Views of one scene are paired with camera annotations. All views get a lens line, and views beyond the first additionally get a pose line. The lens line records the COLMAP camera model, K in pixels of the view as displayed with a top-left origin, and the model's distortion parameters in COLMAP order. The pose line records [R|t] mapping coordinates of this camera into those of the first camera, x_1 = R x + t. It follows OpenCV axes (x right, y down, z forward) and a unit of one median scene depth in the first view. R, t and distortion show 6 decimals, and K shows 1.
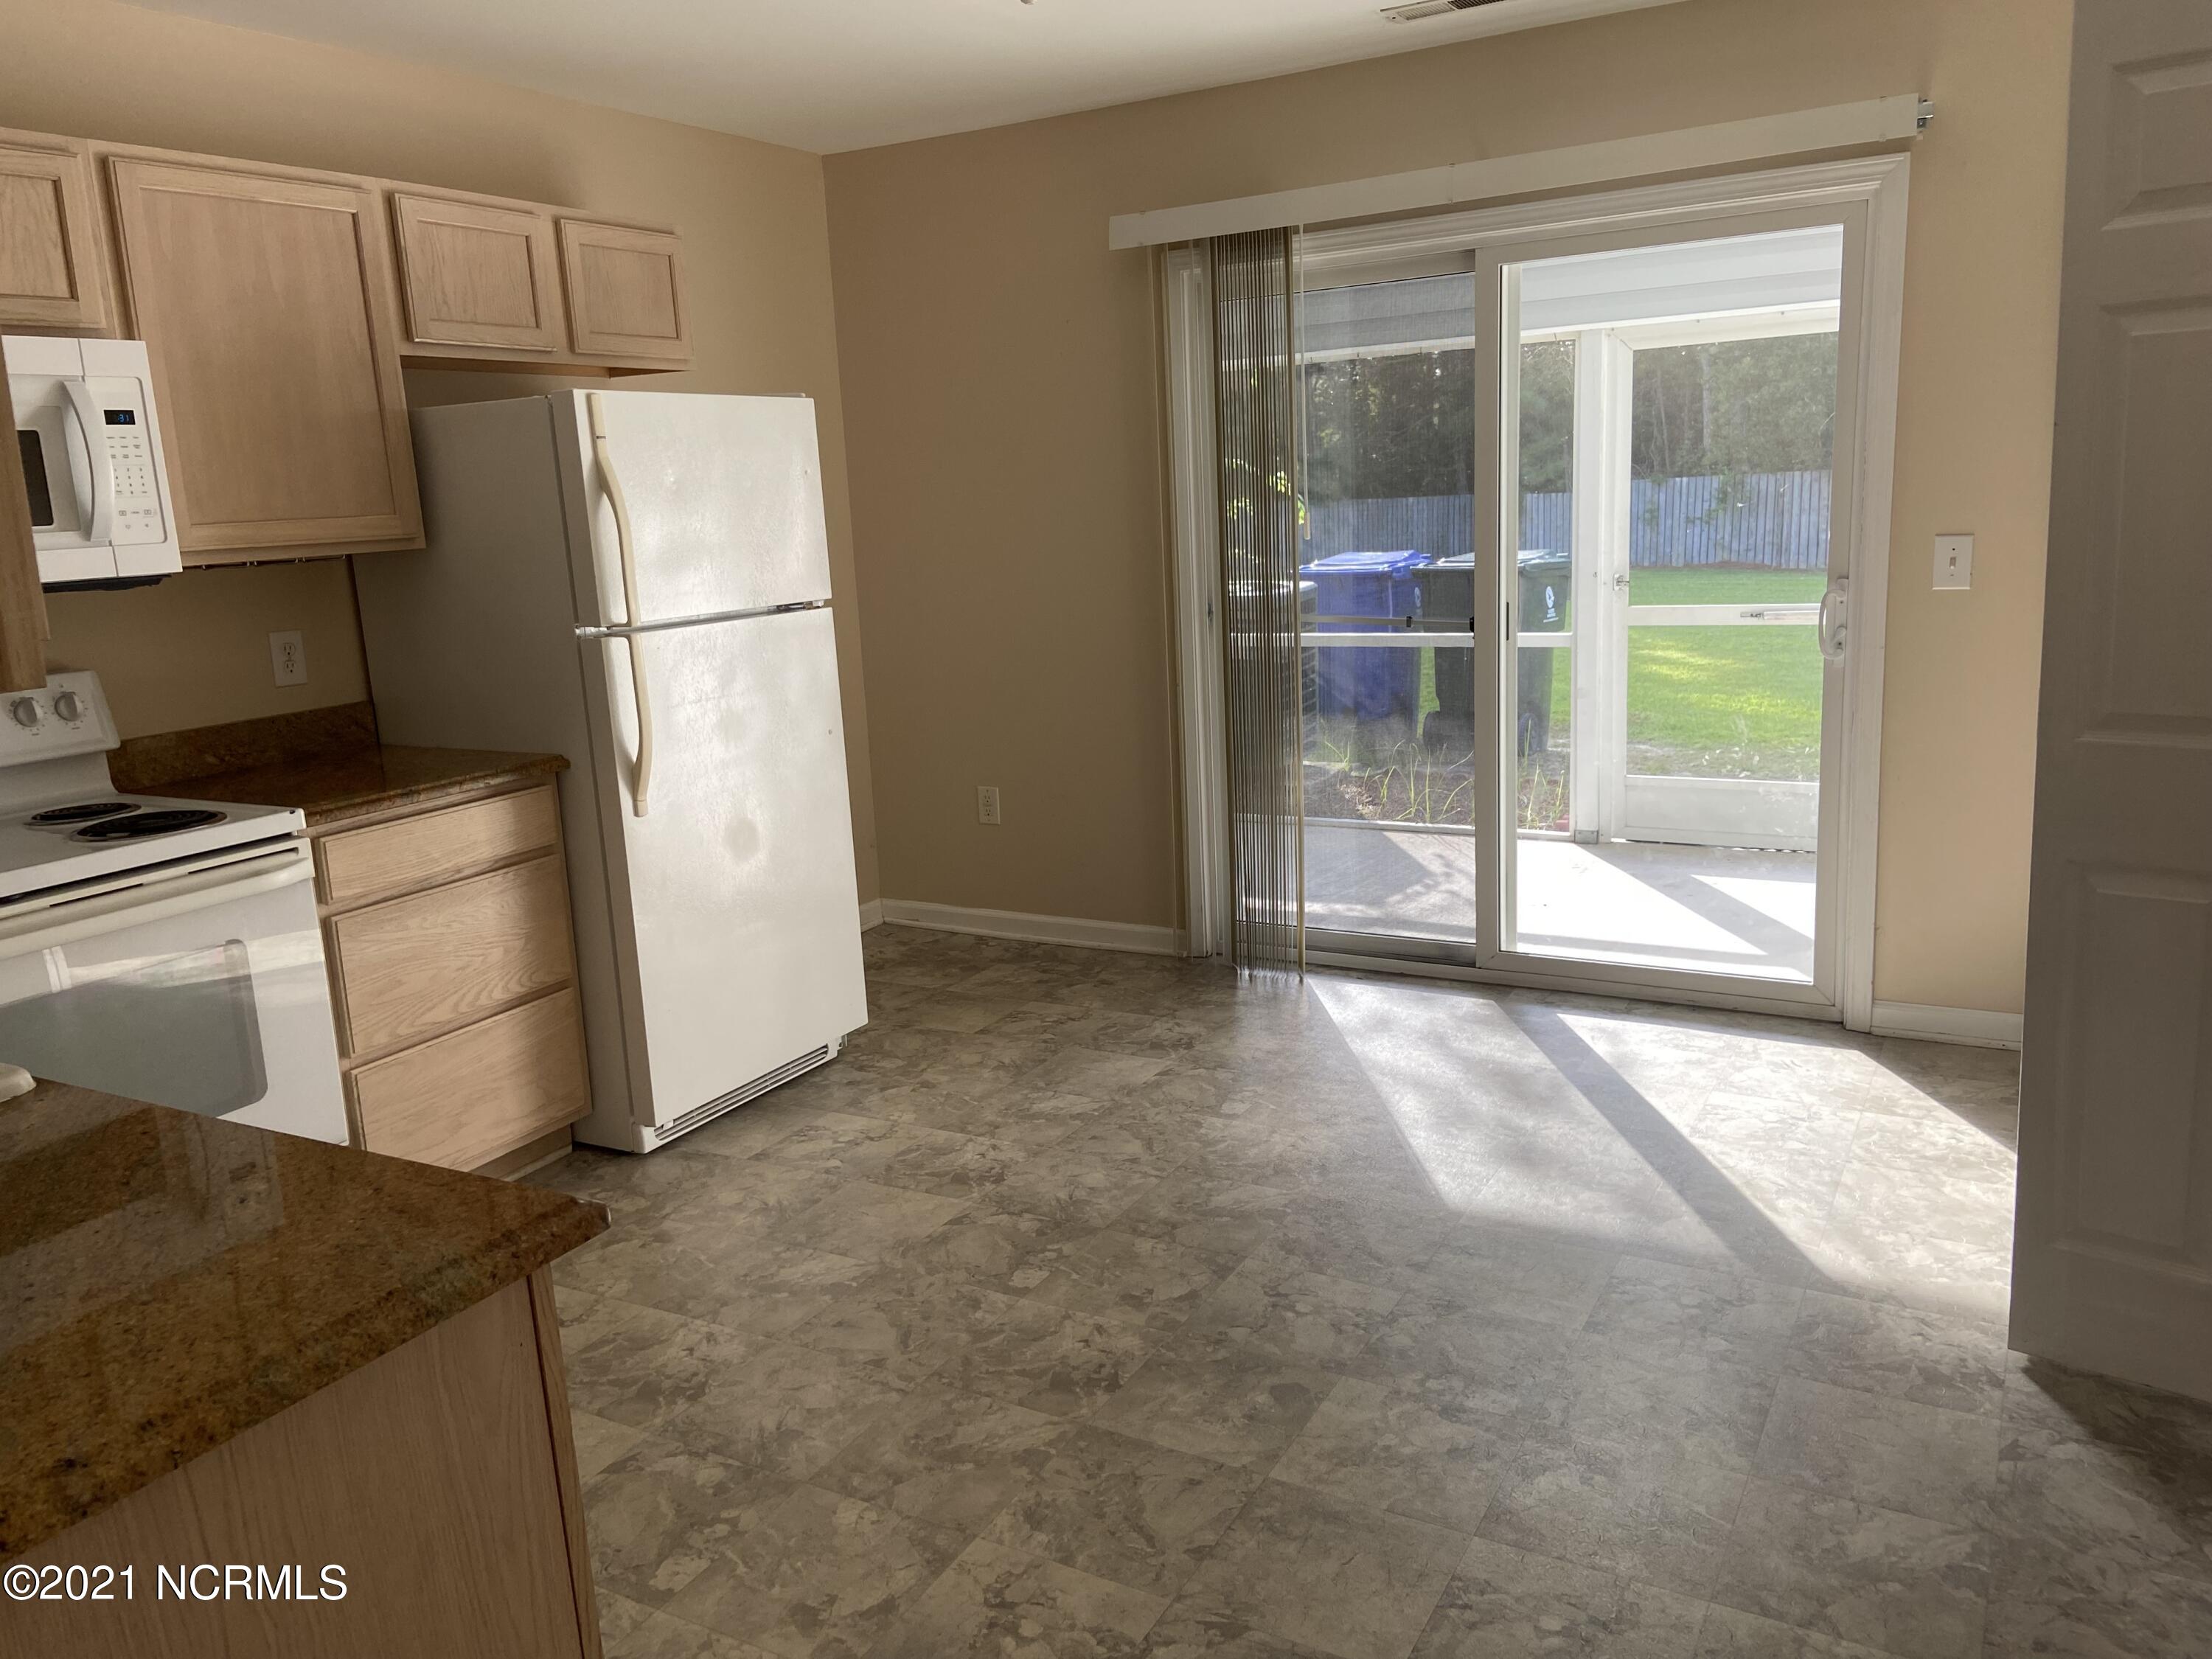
lens RADIAL K [[1680.8, 0, 1107.5], [0, 1680.8, 822.6], [0, 0, 1]] dist [0.058739, -0.031312]
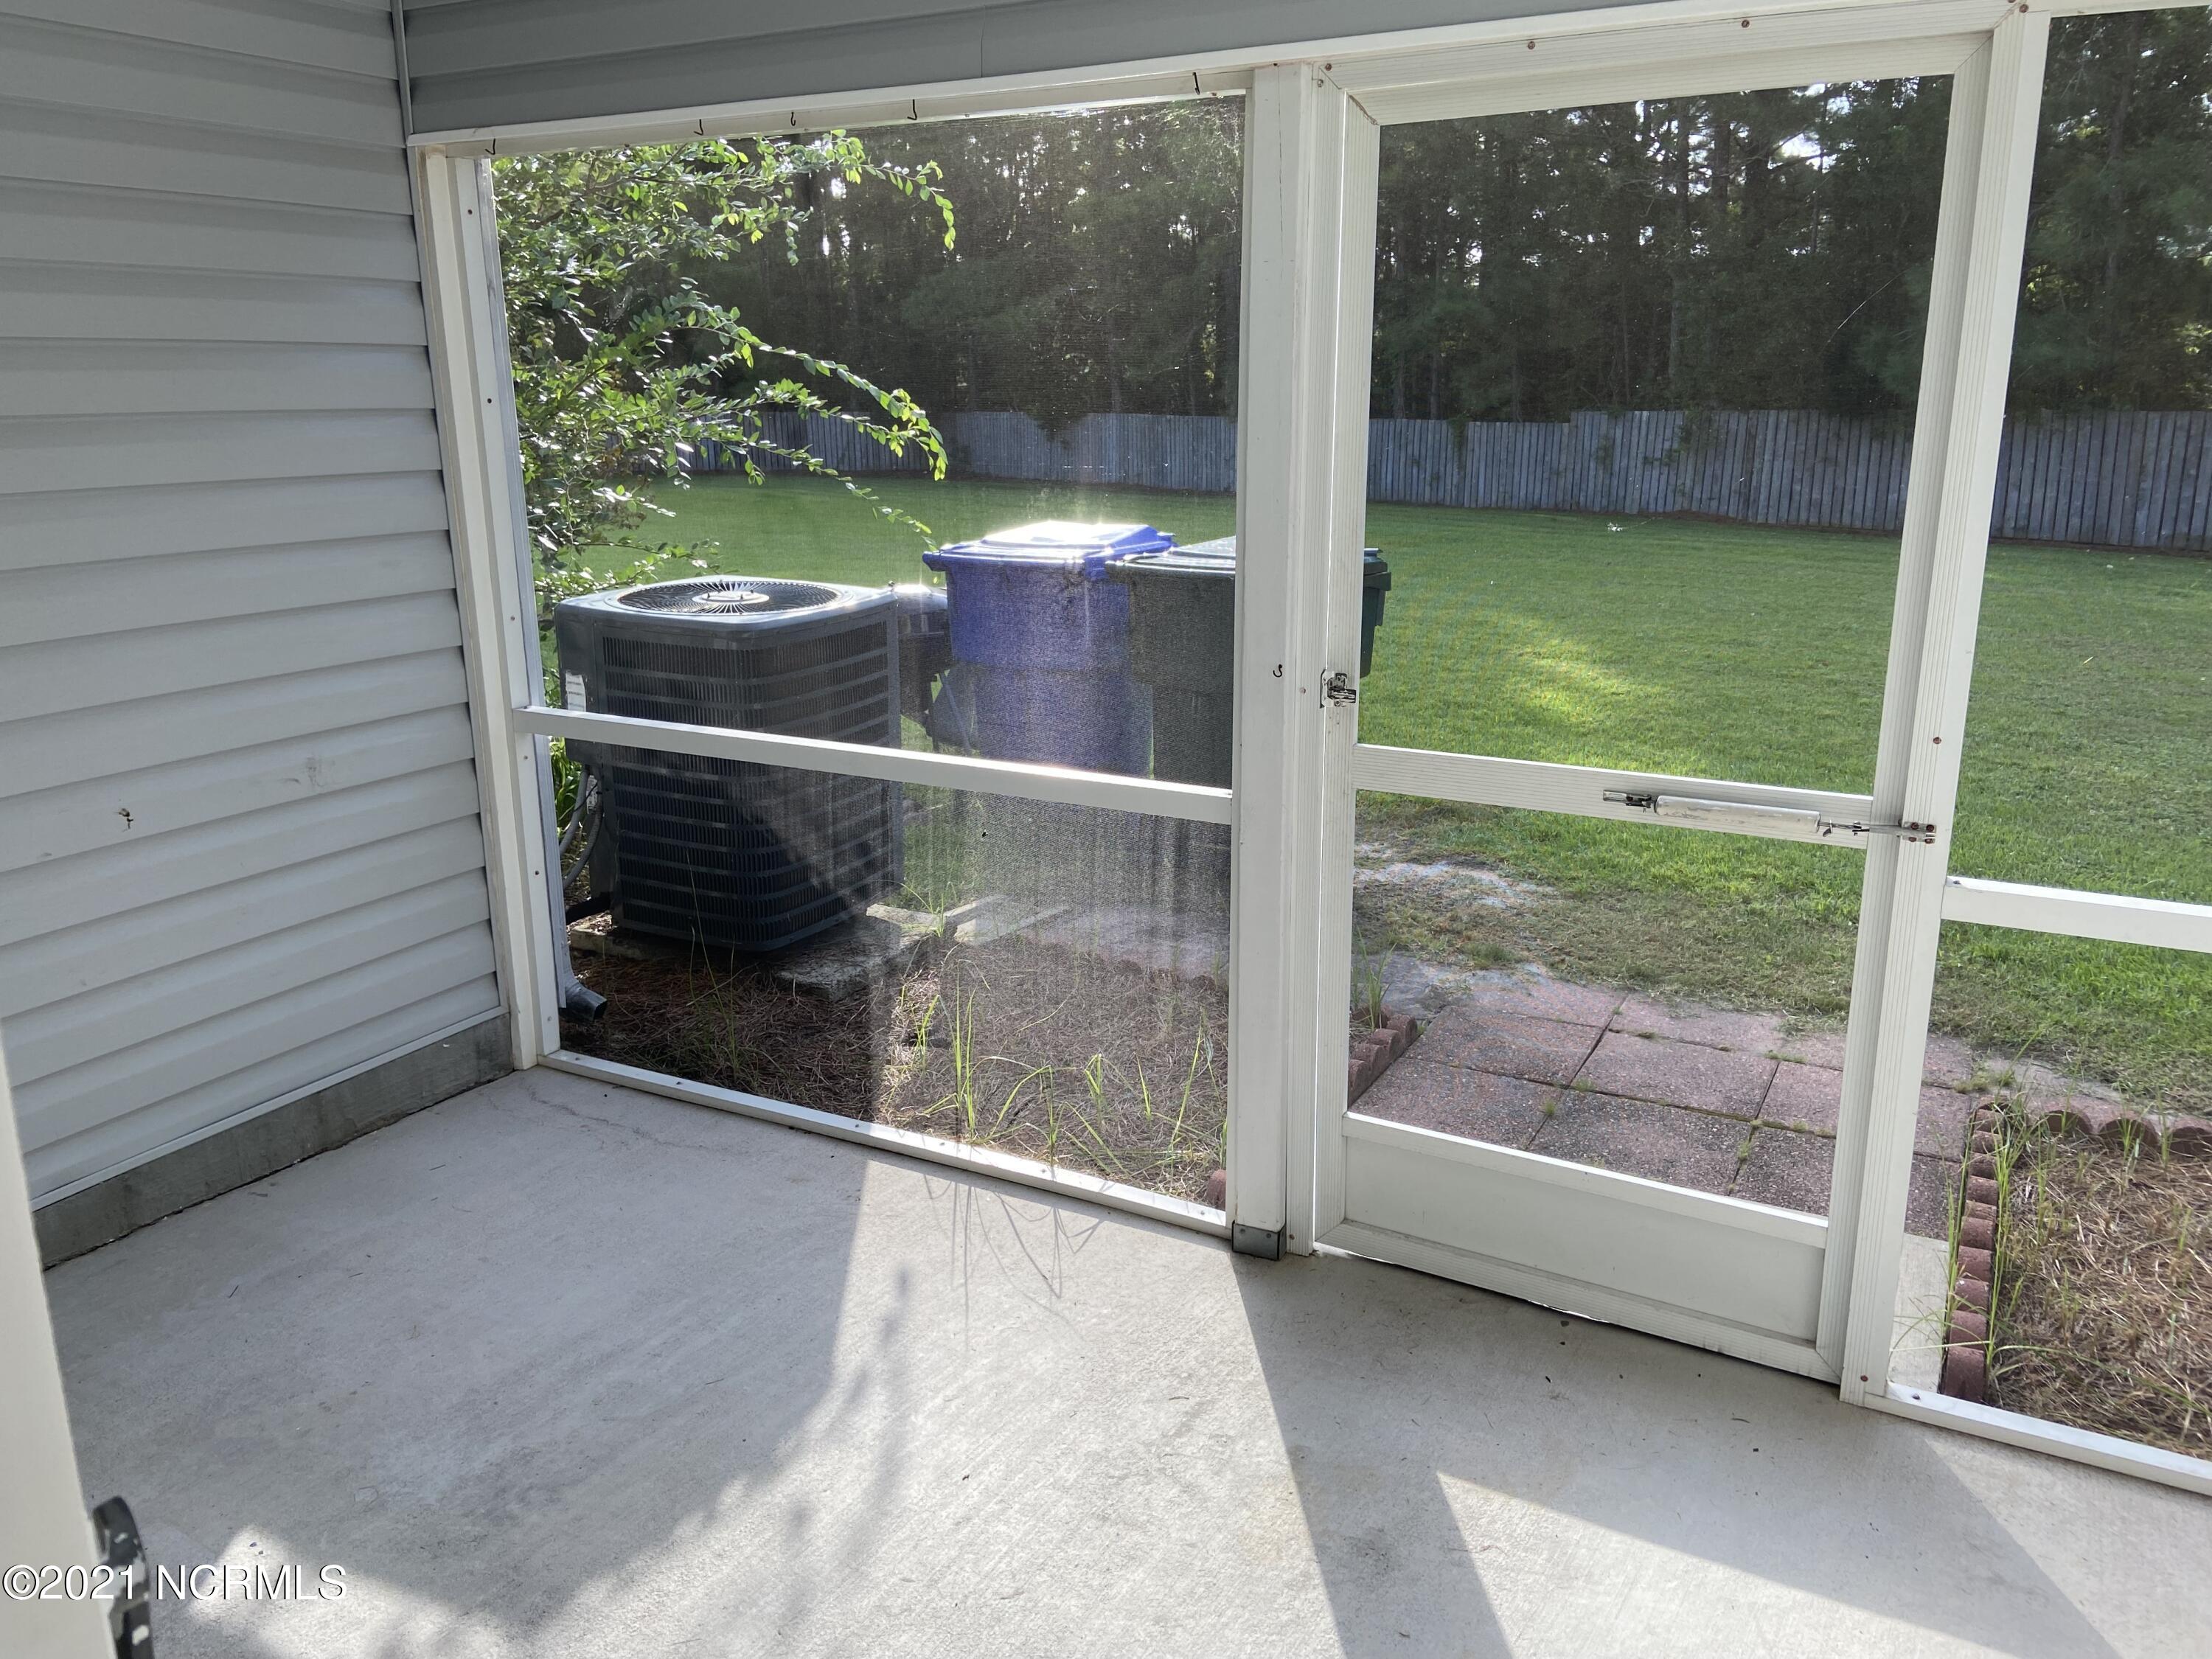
lens RADIAL K [[1680.8, 0, 1088.6], [0, 1680.8, 829.4], [0, 0, 1]] dist [0.058739, -0.031312]
pose [[0.999049, 0.040461, 0.016245, 0.201324], [-0.041327, 0.997516, 0.057046, -0.110633], [-0.013896, -0.057663, 0.998239, 0.492834]]
